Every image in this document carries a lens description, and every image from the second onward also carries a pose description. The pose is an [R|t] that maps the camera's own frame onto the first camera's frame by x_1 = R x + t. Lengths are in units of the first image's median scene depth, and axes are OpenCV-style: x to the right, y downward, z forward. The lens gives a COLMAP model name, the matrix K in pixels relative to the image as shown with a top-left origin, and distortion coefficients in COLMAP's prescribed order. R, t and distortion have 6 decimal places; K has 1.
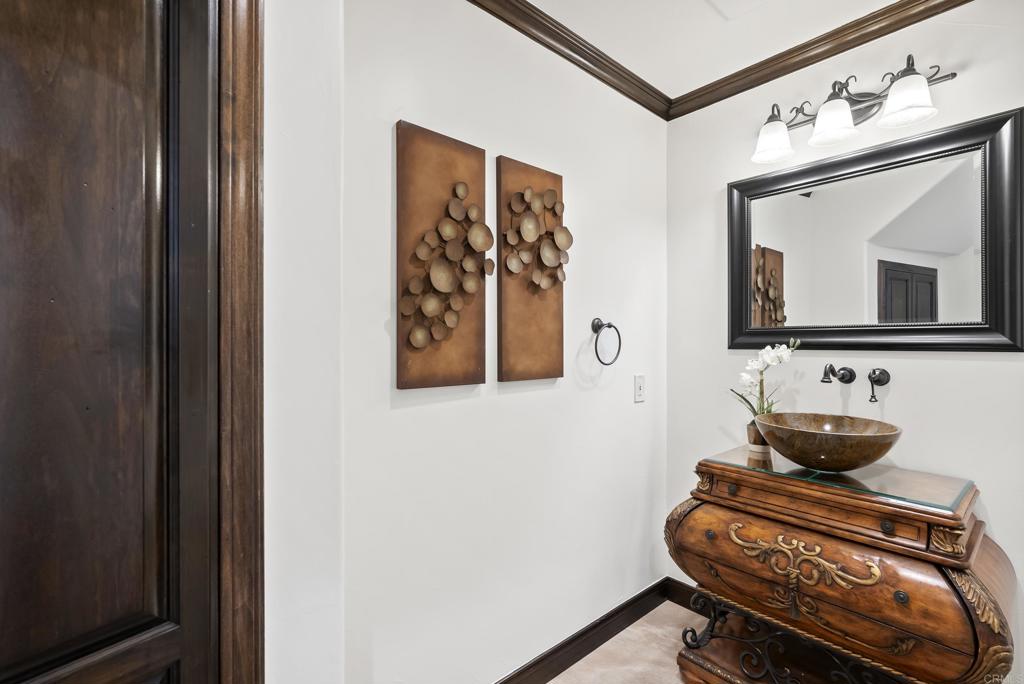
lens RADIAL K [[463.7, 0, 509.0], [0, 463.7, 342.4], [0, 0, 1]] dist [-0.008096, 0.002940]
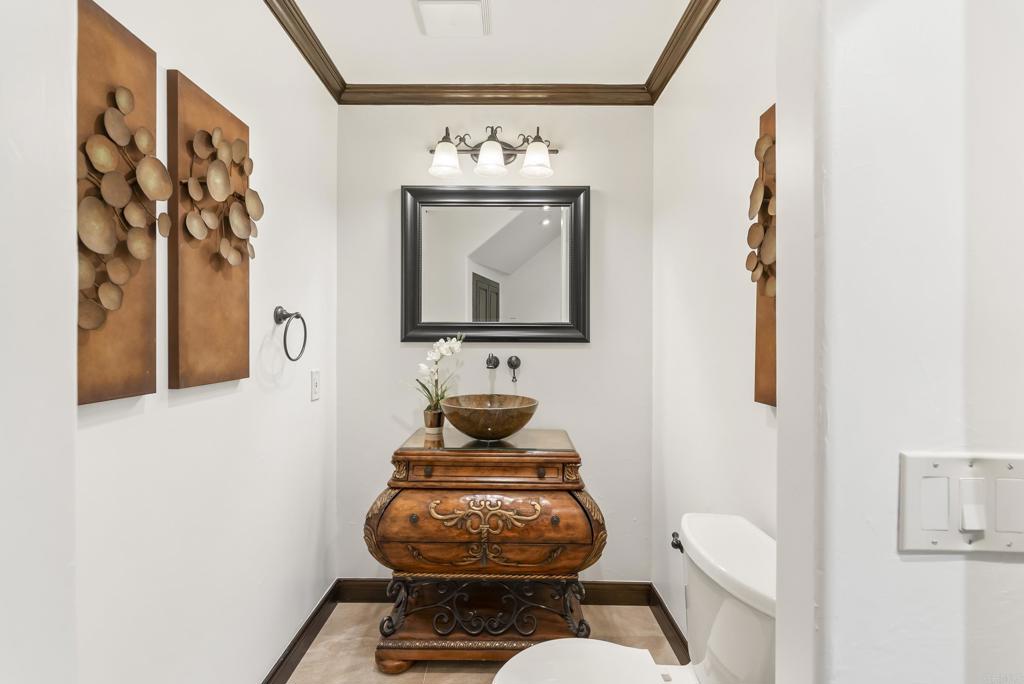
lens RADIAL K [[463.7, 0, 509.8], [0, 463.7, 340.1], [0, 0, 1]] dist [-0.008096, 0.002940]
pose [[0.656988, -0.002503, 0.753897, -0.205416], [-0.003214, 0.999976, 0.006121, 0.003536], [-0.753895, -0.006445, 0.656964, 0.141187]]
